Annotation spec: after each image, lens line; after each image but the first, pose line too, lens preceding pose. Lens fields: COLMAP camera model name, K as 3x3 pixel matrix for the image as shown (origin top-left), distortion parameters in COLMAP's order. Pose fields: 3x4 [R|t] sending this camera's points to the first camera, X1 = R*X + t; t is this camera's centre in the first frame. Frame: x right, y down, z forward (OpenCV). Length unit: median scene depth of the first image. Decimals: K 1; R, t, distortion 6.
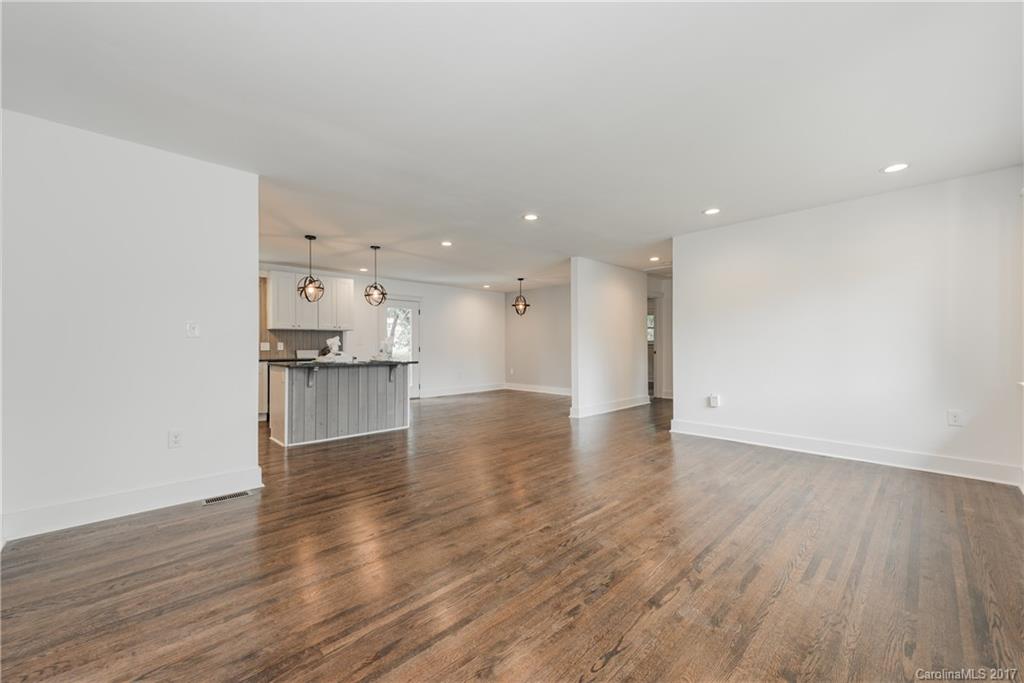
lens RADIAL K [[402.0, 0, 509.5], [0, 402.0, 338.0], [0, 0, 1]] dist [0.010946, -0.003036]
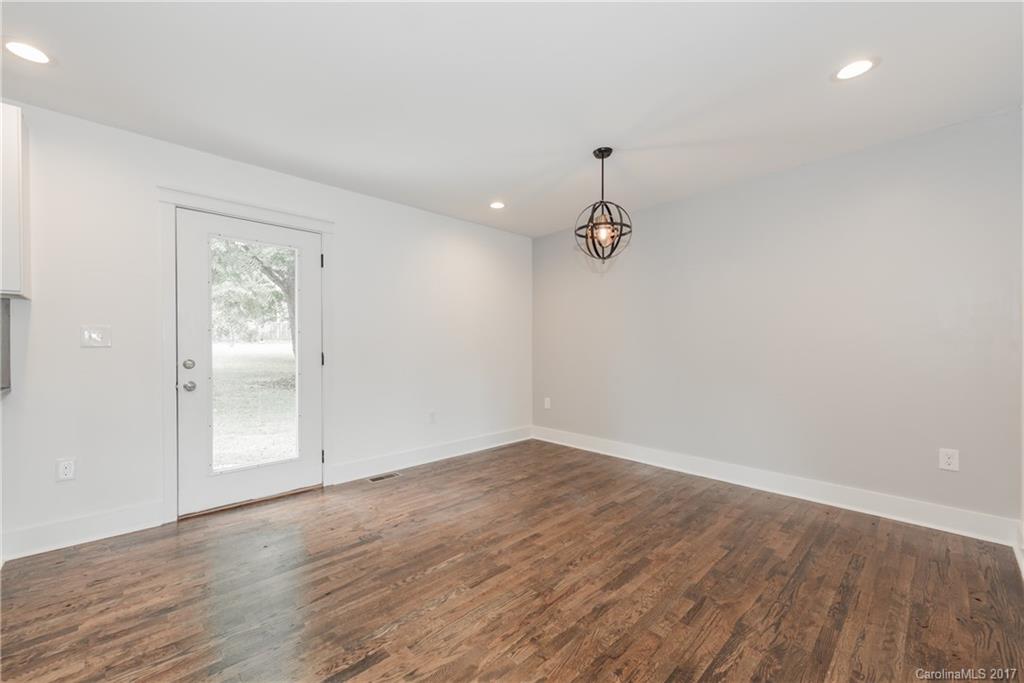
lens RADIAL K [[402.0, 0, 494.7], [0, 402.0, 350.6], [0, 0, 1]] dist [0.010946, -0.003036]
pose [[0.999683, 0.002713, -0.025014, -0.079158], [-0.002025, 0.999620, 0.027492, 0.015287], [0.025079, -0.027433, 0.999309, 0.968846]]
